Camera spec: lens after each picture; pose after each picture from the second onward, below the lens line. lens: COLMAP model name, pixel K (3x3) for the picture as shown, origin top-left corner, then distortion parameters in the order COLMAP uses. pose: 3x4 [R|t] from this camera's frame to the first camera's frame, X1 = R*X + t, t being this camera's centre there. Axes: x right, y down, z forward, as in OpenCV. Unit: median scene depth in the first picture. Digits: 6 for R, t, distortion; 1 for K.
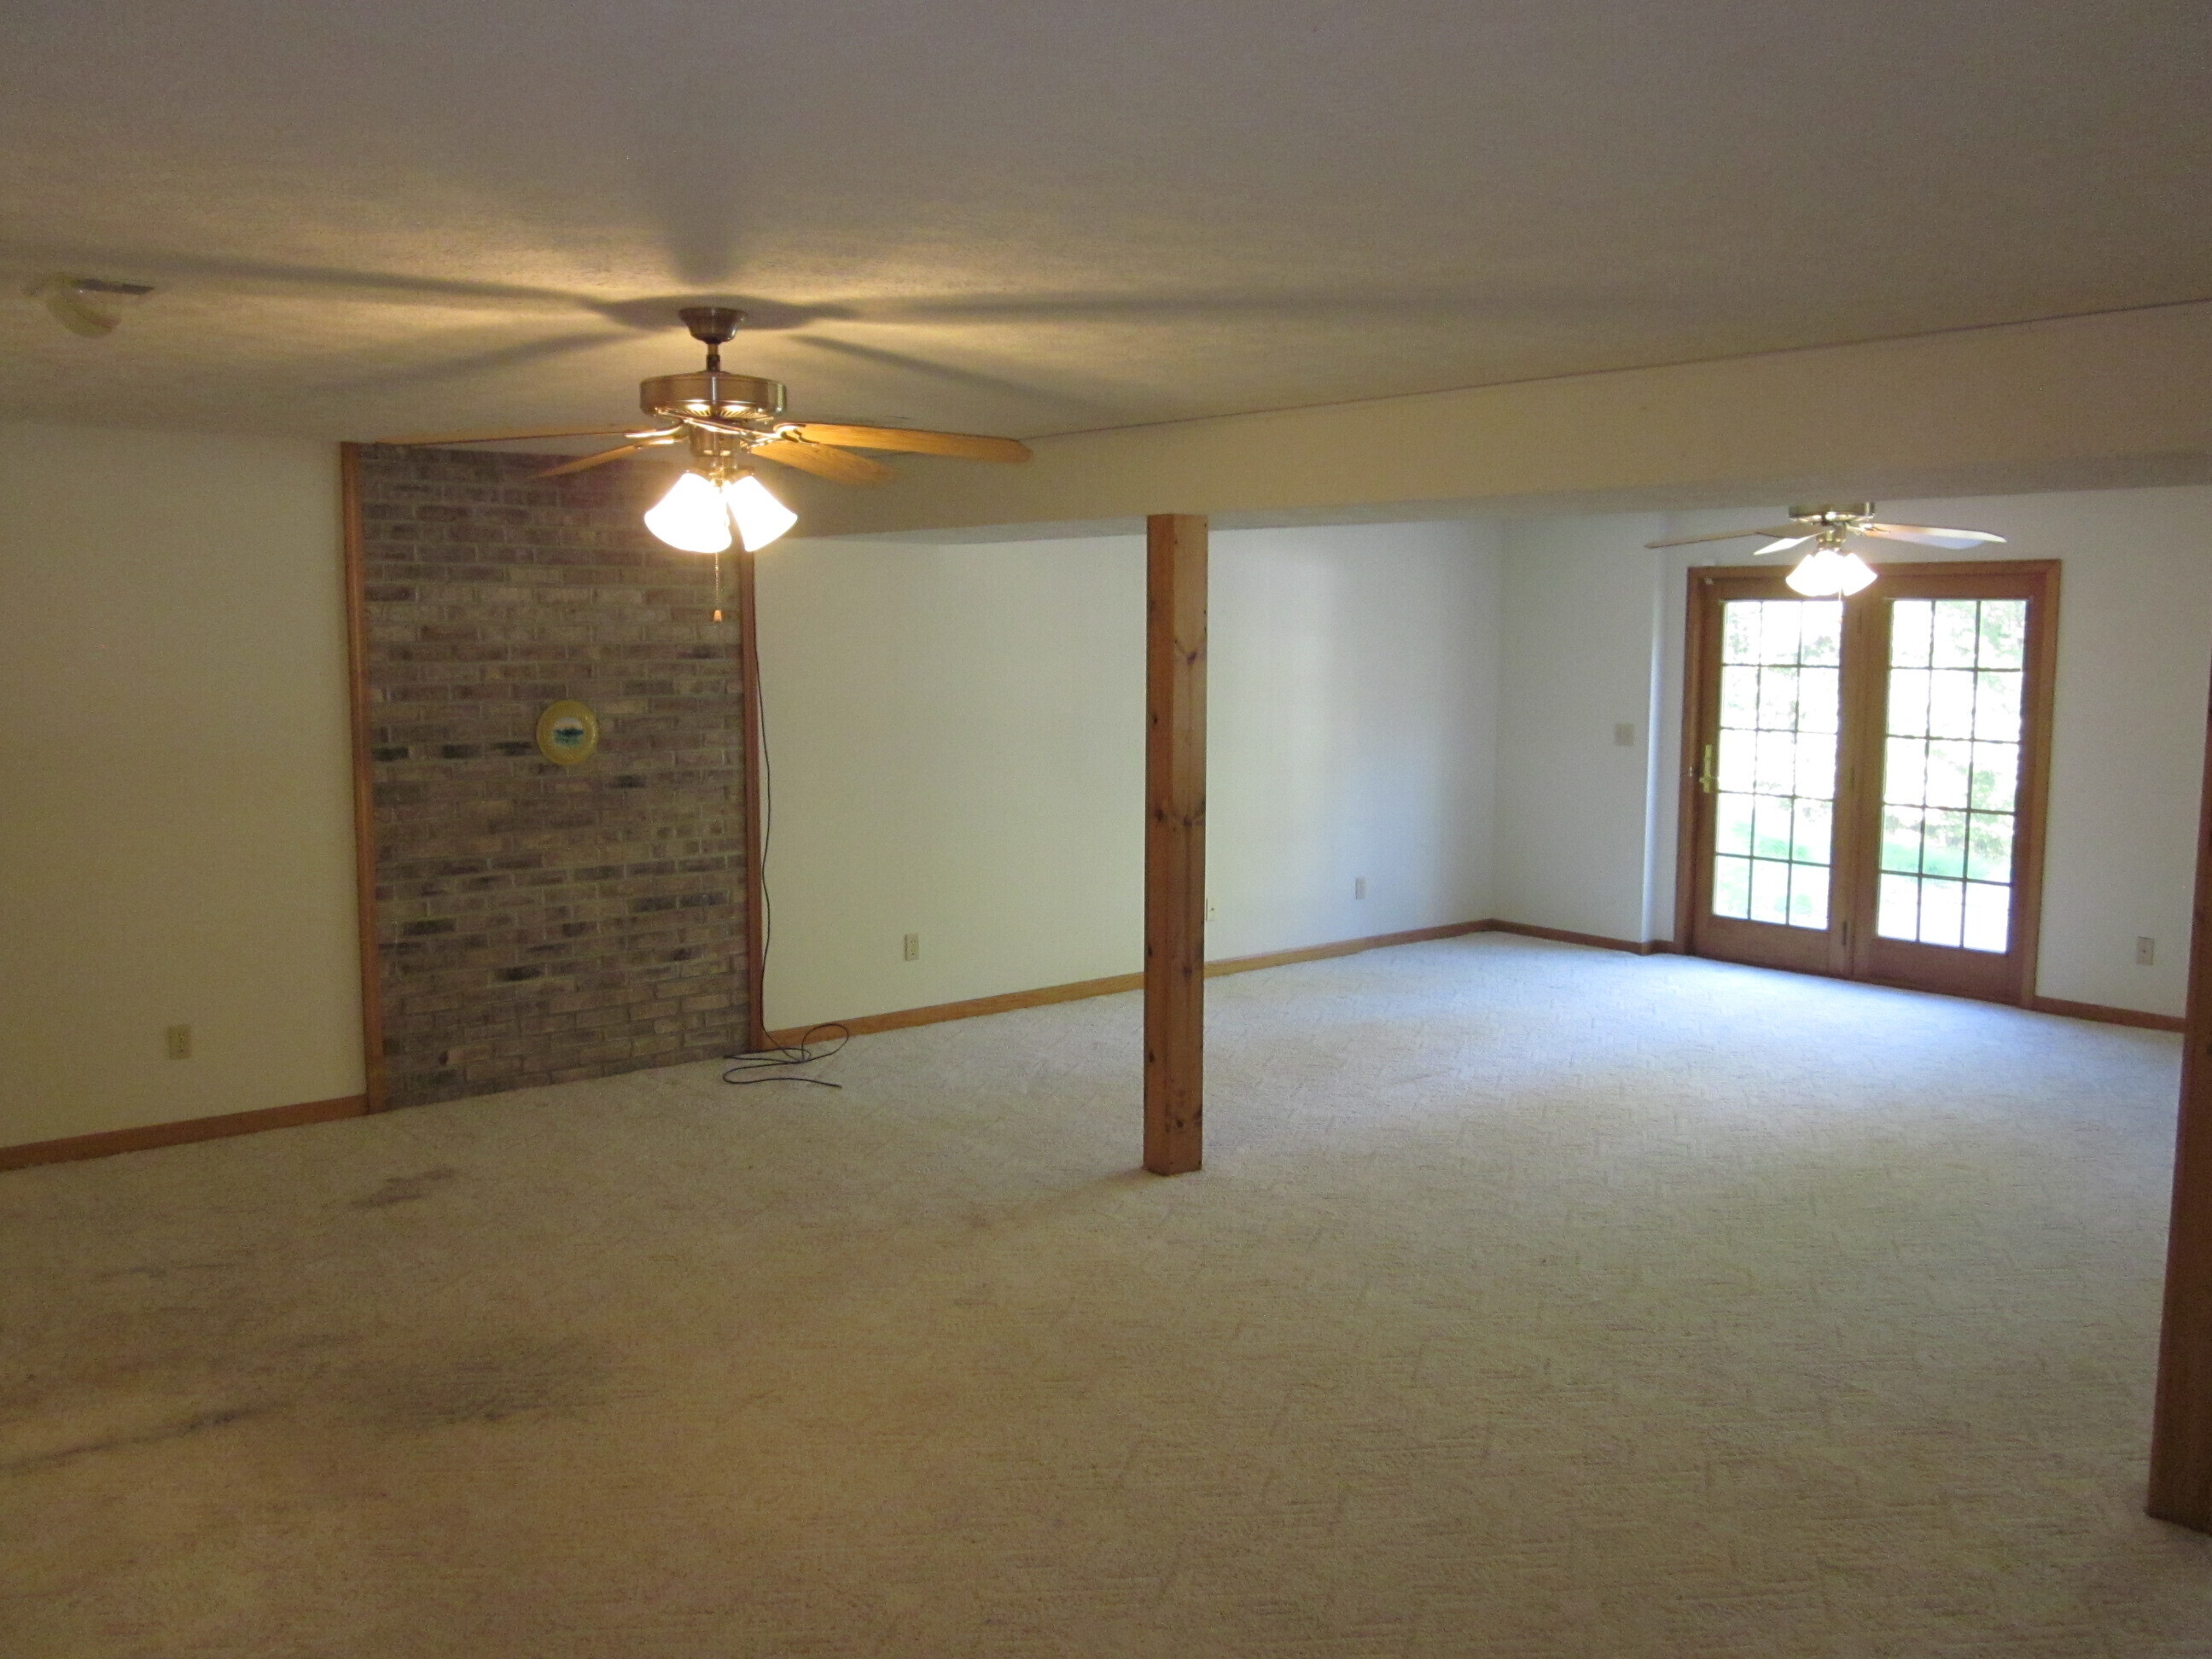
lens RADIAL K [[1846.1, 0, 1097.0], [0, 1846.1, 830.1], [0, 0, 1]] dist [-0.030941, 0.008069]
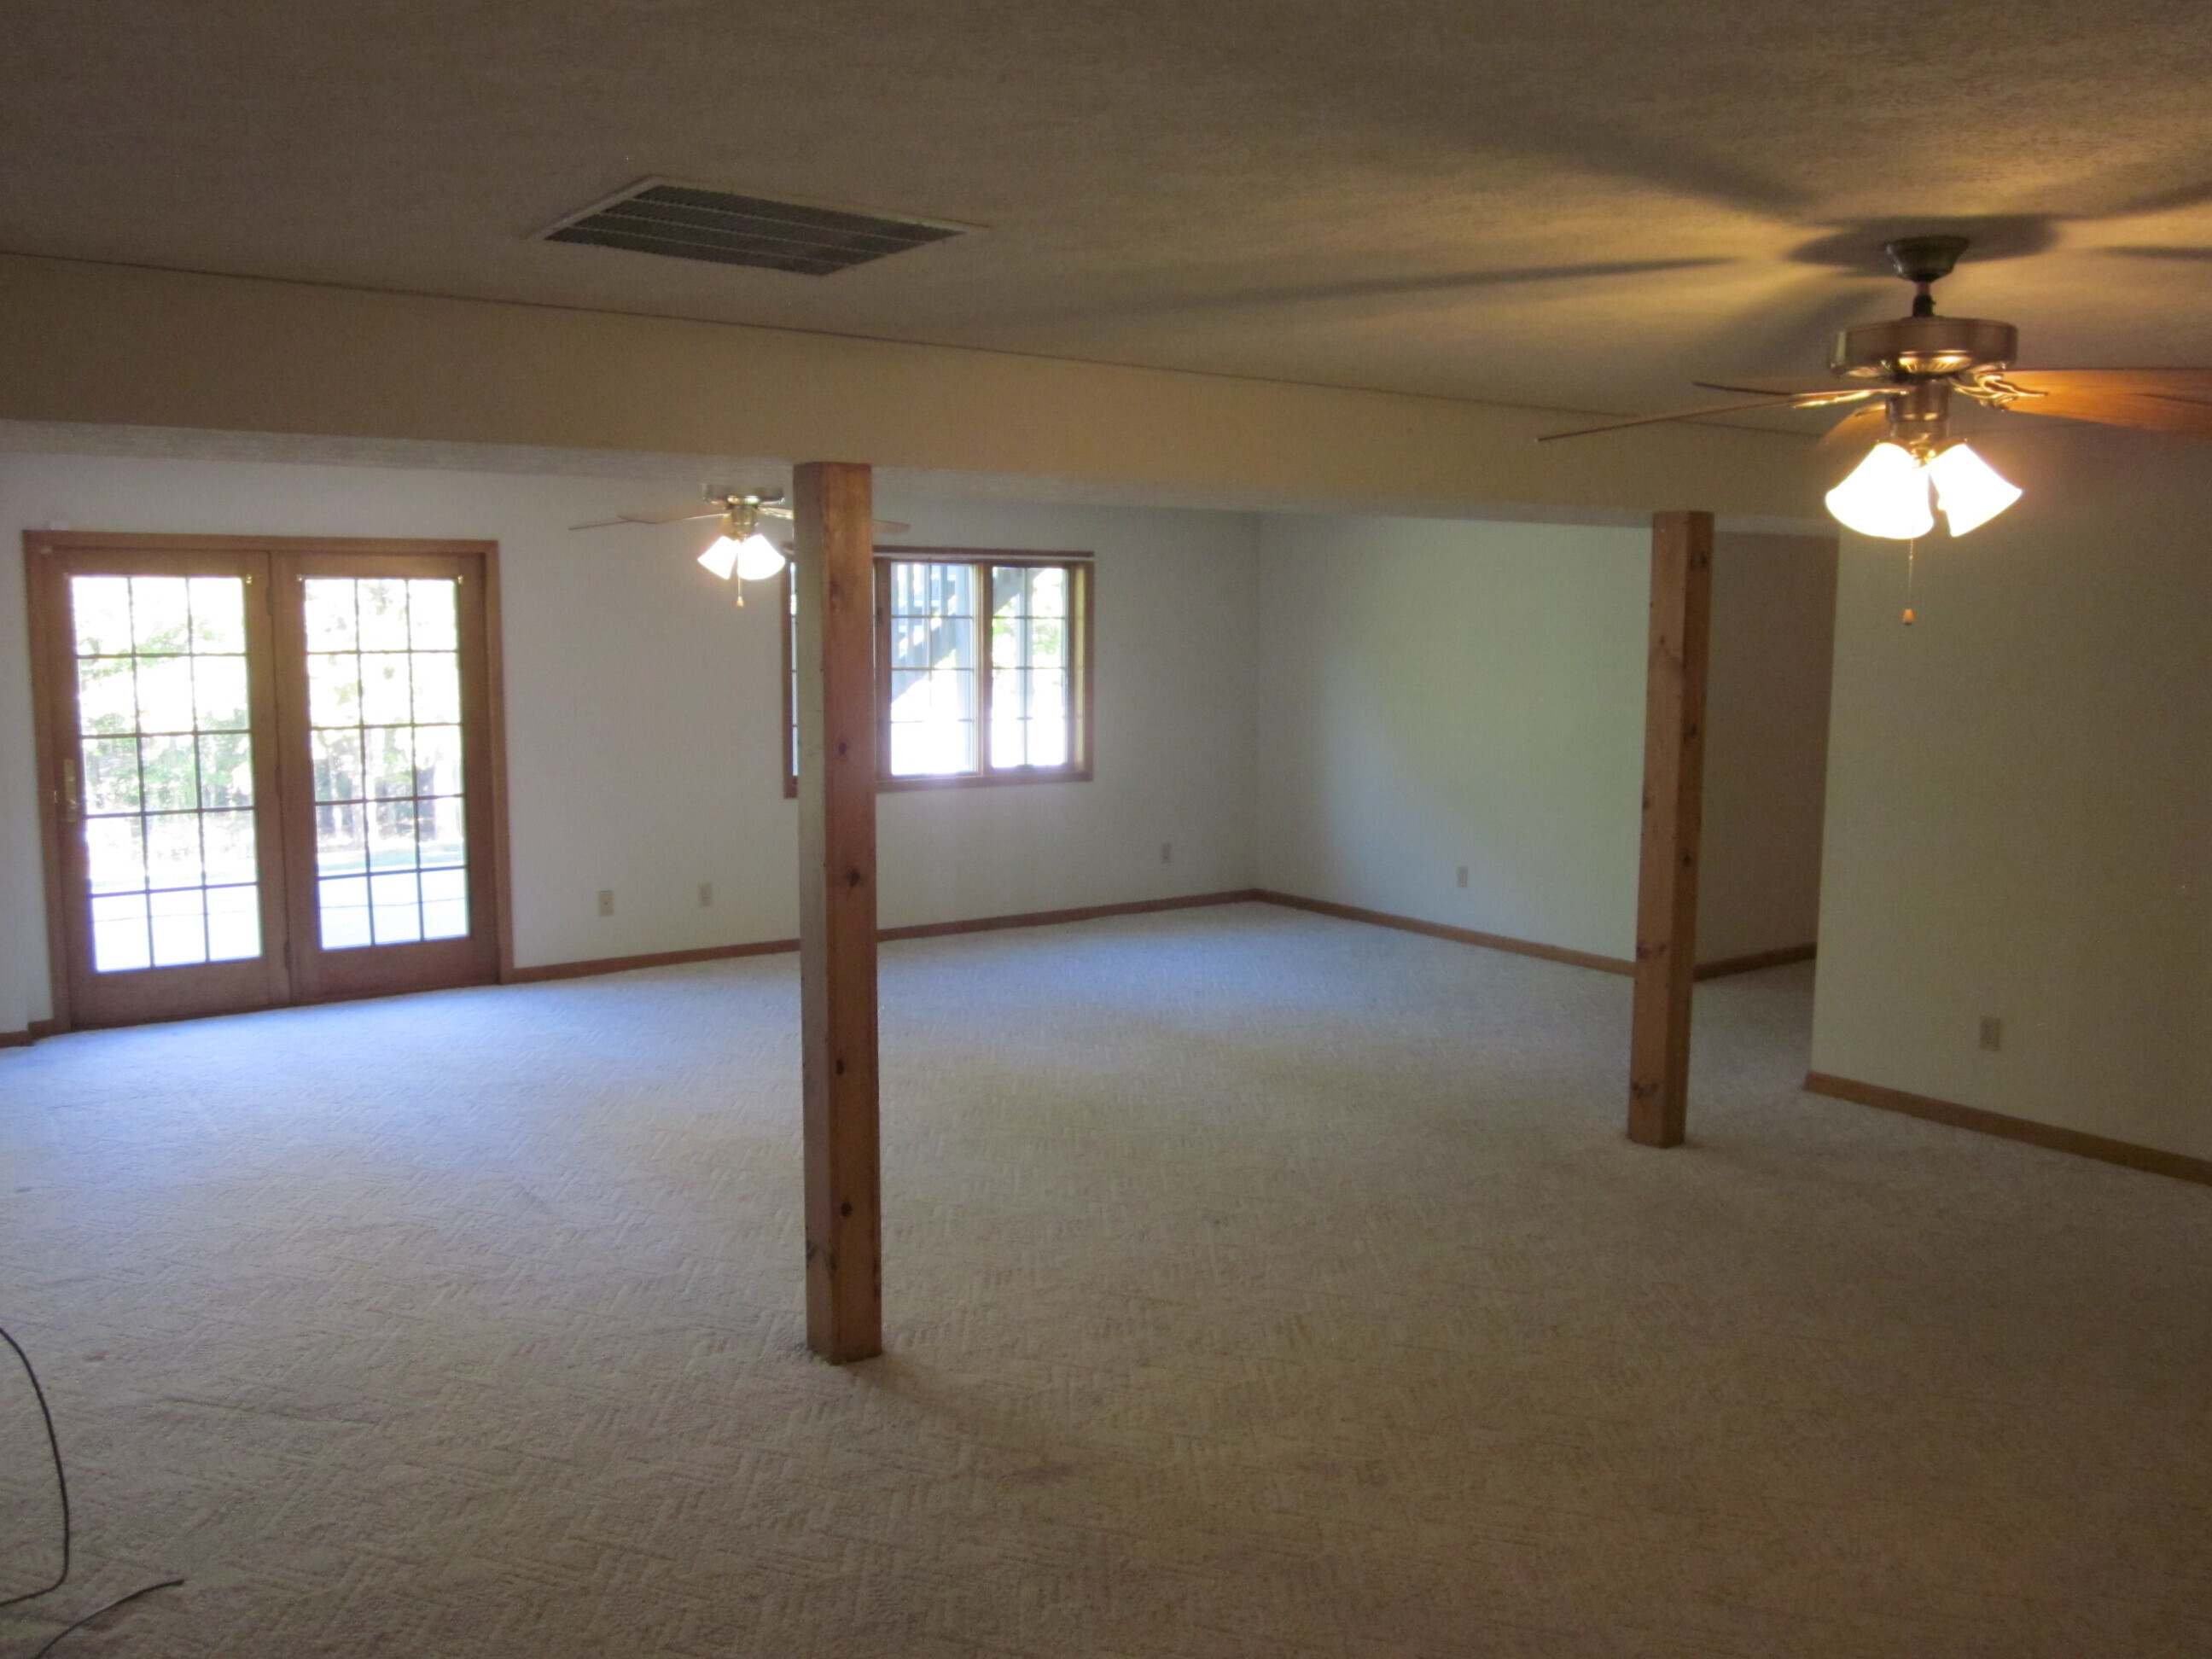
lens RADIAL K [[1846.1, 0, 1097.0], [0, 1846.1, 830.1], [0, 0, 1]] dist [-0.030941, 0.008069]
pose [[0.074074, -0.123245, 0.989608, -0.468736], [0.106606, 0.987626, 0.115018, -0.068906], [-0.991538, 0.096978, 0.086296, 0.580658]]
